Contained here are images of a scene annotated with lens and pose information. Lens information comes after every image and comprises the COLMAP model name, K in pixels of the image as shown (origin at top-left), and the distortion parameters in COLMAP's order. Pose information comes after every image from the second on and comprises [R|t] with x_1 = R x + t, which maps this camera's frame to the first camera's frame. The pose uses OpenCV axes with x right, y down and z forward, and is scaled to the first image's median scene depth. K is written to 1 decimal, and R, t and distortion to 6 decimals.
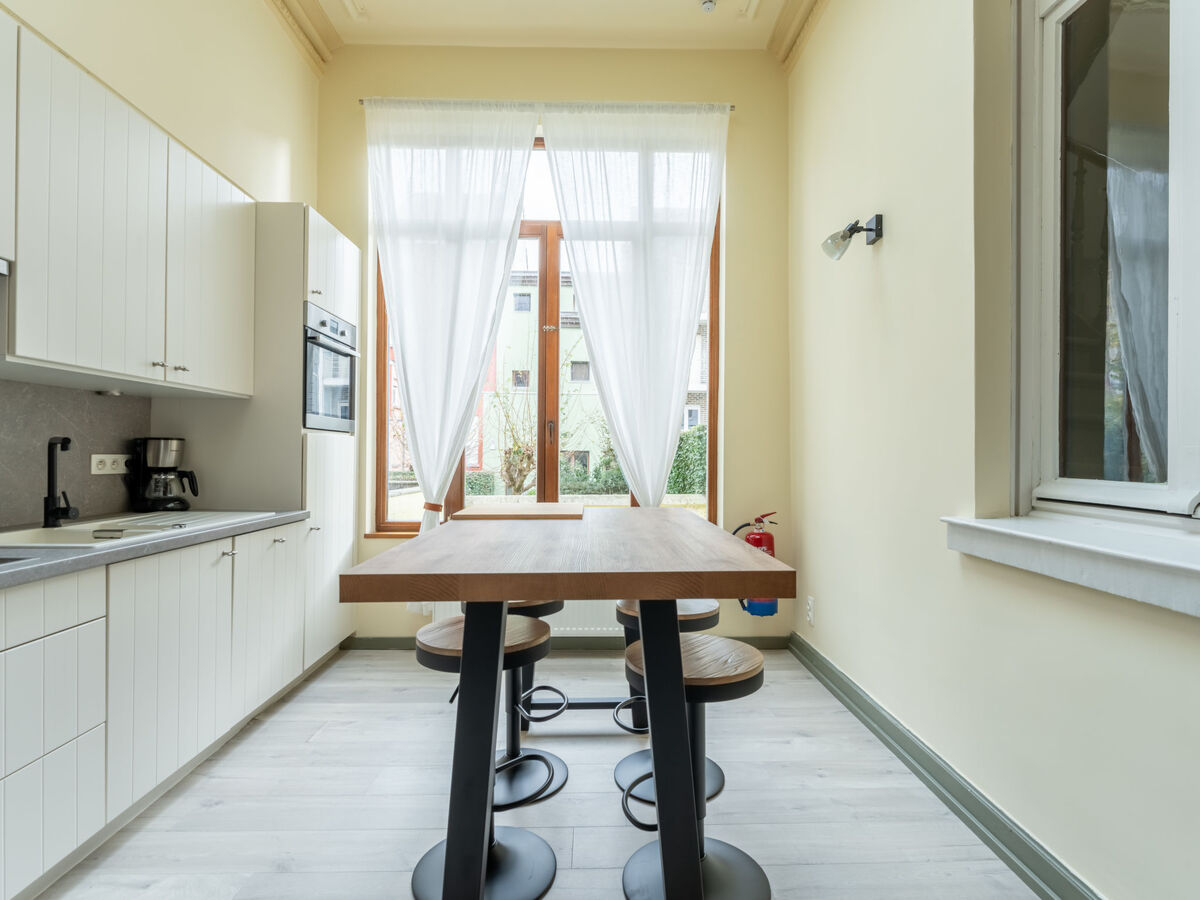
lens RADIAL K [[623.2, 0, 606.8], [0, 623.2, 456.6], [0, 0, 1]] dist [-0.002212, -0.000978]
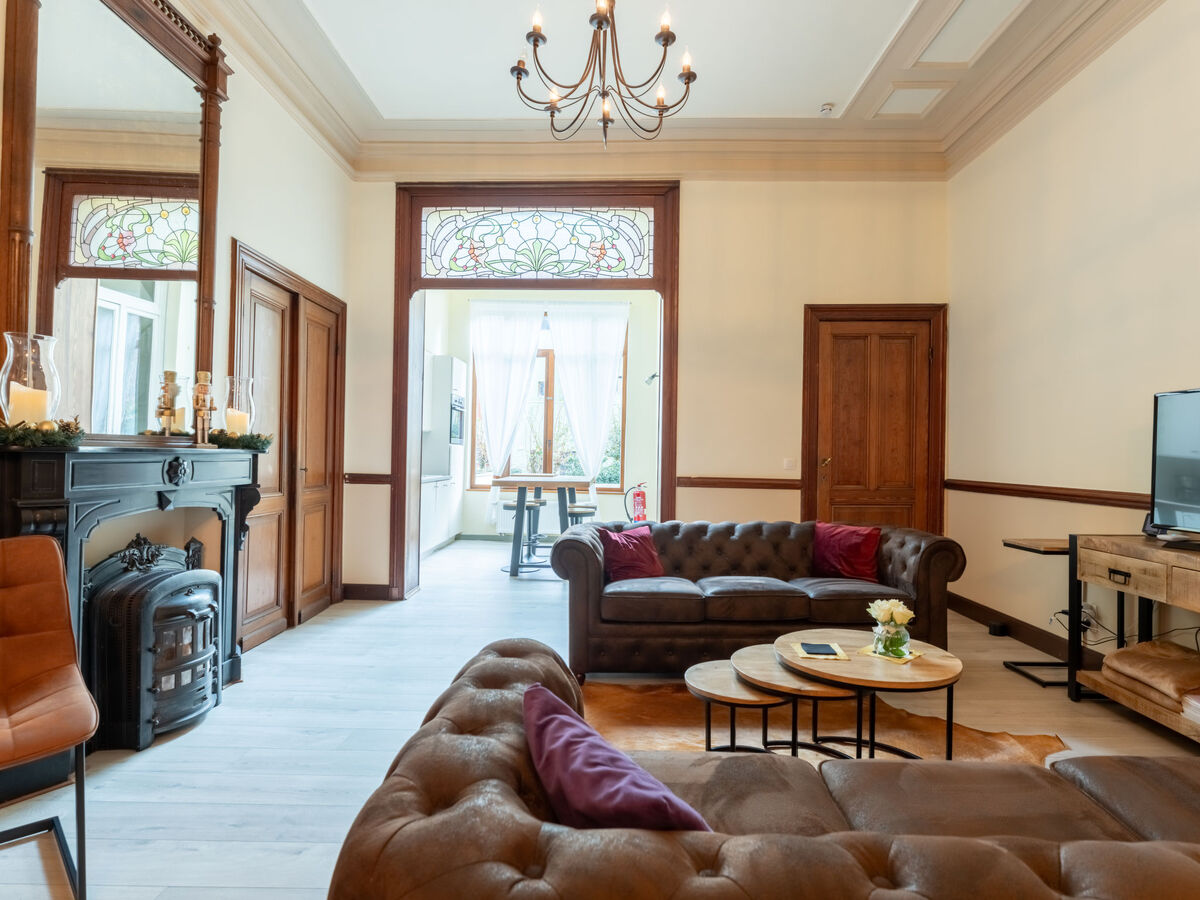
lens RADIAL K [[623.2, 0, 606.8], [0, 623.2, 456.6], [0, 0, 1]] dist [-0.002212, -0.000978]
pose [[0.999058, 0.016004, -0.040335, 0.217942], [-0.016194, 0.999859, -0.004380, 0.007585], [0.040260, 0.005029, 0.999177, -1.282105]]
